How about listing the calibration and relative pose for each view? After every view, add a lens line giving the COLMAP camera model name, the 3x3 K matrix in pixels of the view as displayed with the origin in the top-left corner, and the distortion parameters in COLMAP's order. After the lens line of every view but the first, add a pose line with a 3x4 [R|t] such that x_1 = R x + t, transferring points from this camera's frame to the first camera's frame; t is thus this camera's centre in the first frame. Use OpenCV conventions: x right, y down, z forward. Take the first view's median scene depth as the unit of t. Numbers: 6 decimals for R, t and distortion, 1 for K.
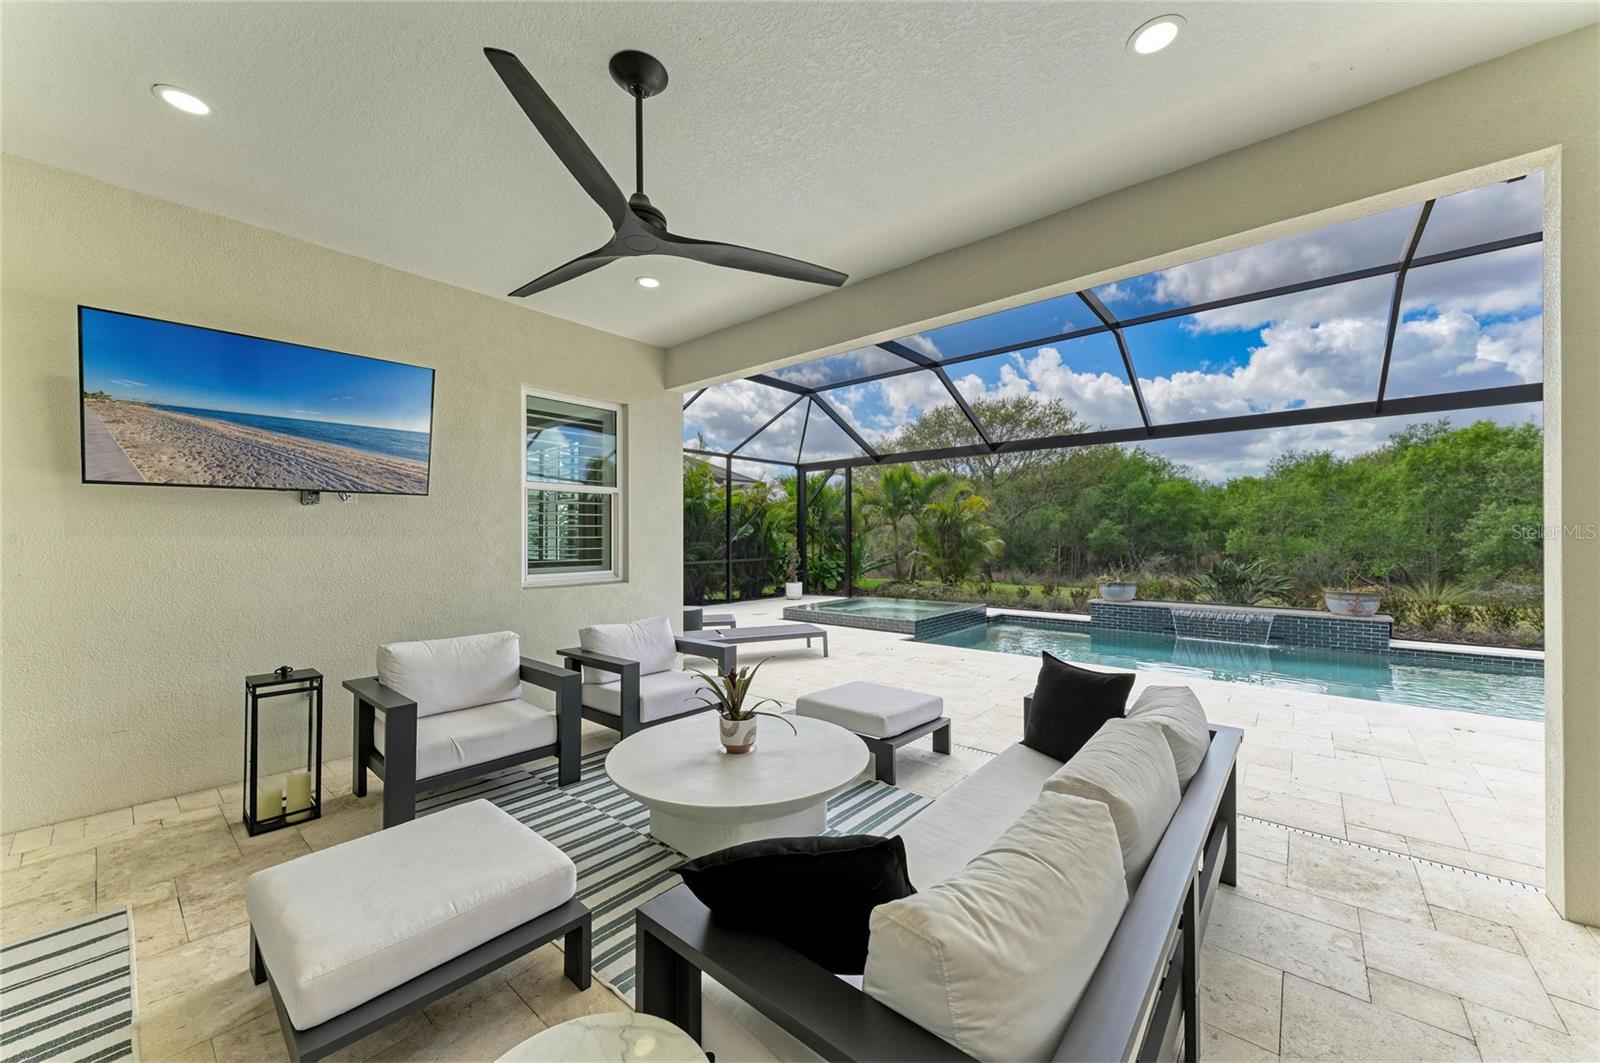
lens RADIAL K [[585.2, 0, 797.0], [0, 585.2, 533.6], [0, 0, 1]] dist [0.003345, -0.000073]
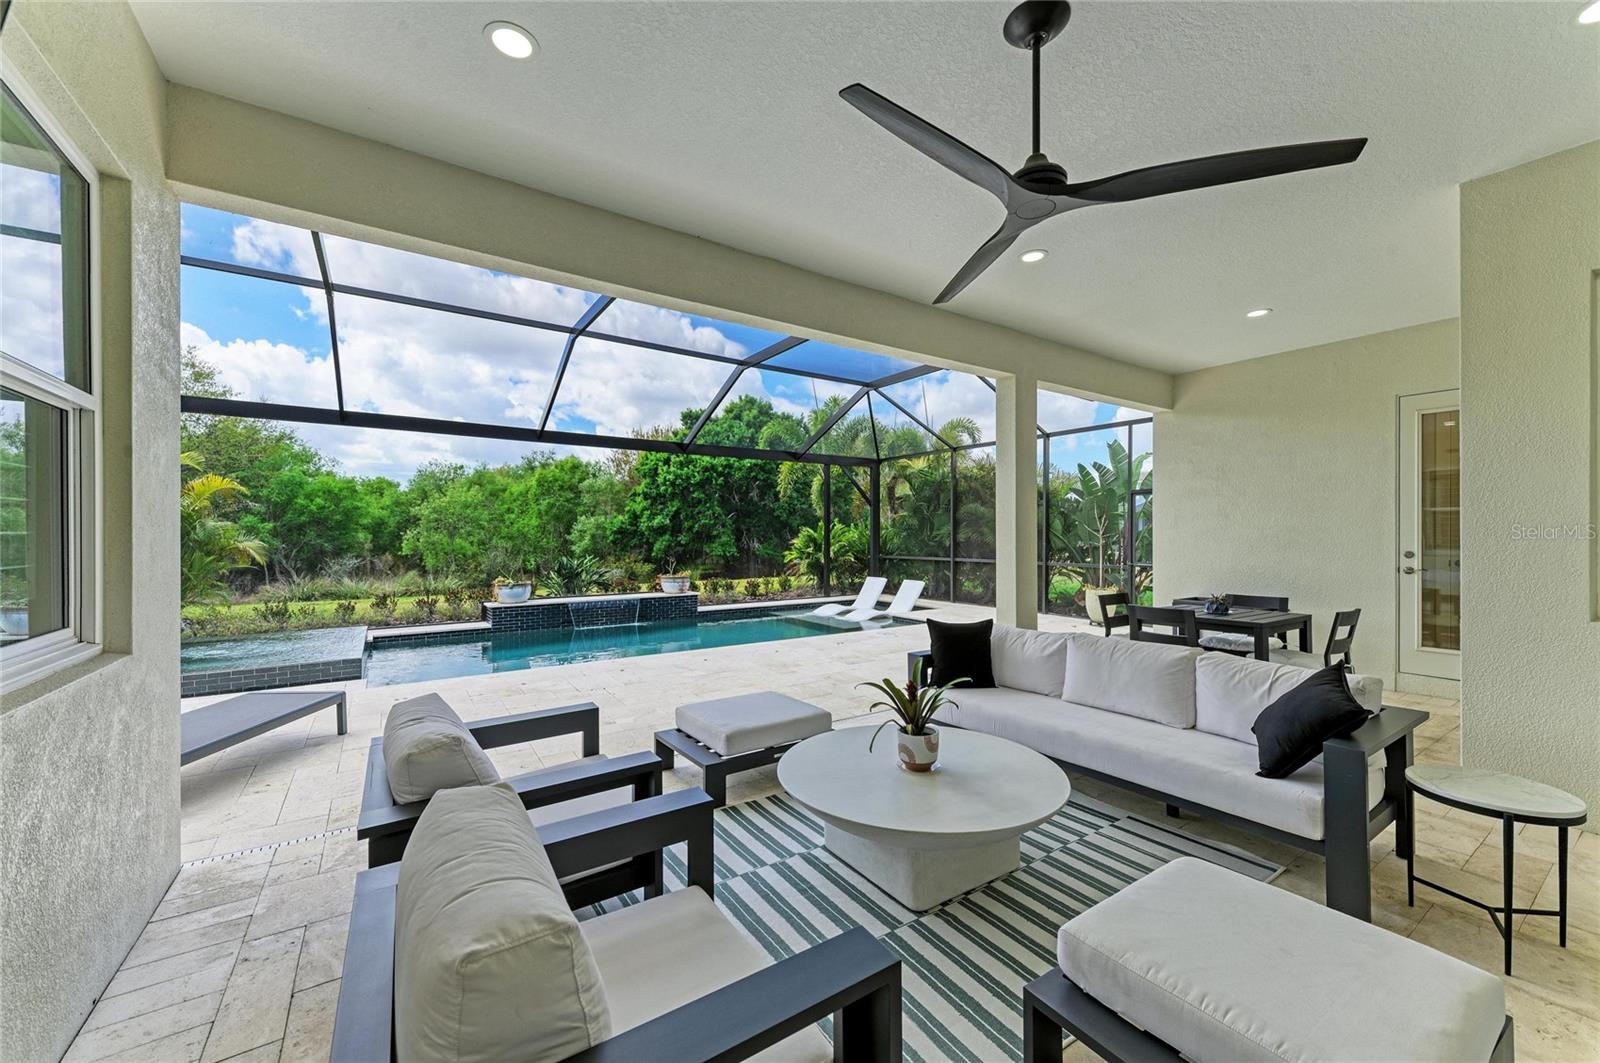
lens RADIAL K [[613.9, 0, 797.9], [0, 613.9, 535.3], [0, 0, 1]] dist [0.009728, -0.000492]
pose [[0.261391, 0.004341, 0.965223, -0.315435], [-0.006181, 0.999977, -0.002823, 0.002677], [-0.965213, -0.005228, 0.261411, 0.271413]]
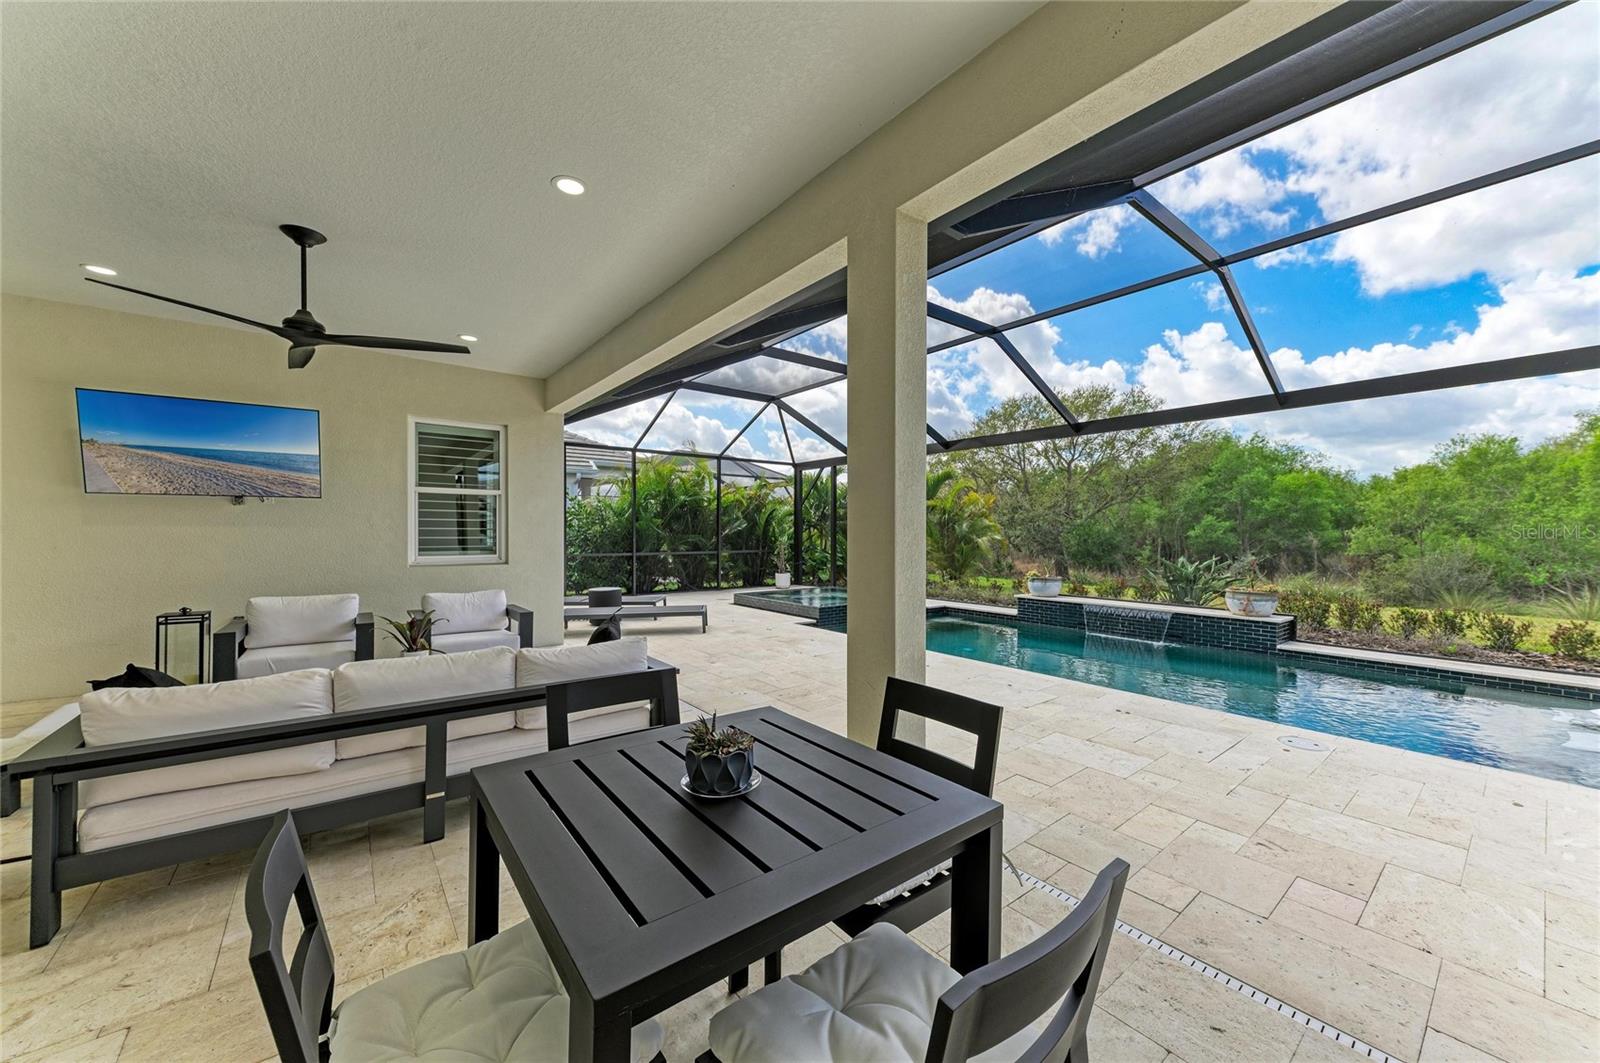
lens RADIAL K [[585.2, 0, 802.2], [0, 585.2, 537.4], [0, 0, 1]] dist [0.003345, -0.000073]
pose [[0.980388, 0.009397, -0.196851, 0.334658], [-0.006415, 0.999855, 0.015782, -0.000226], [0.196971, -0.014210, 0.980306, -0.072397]]
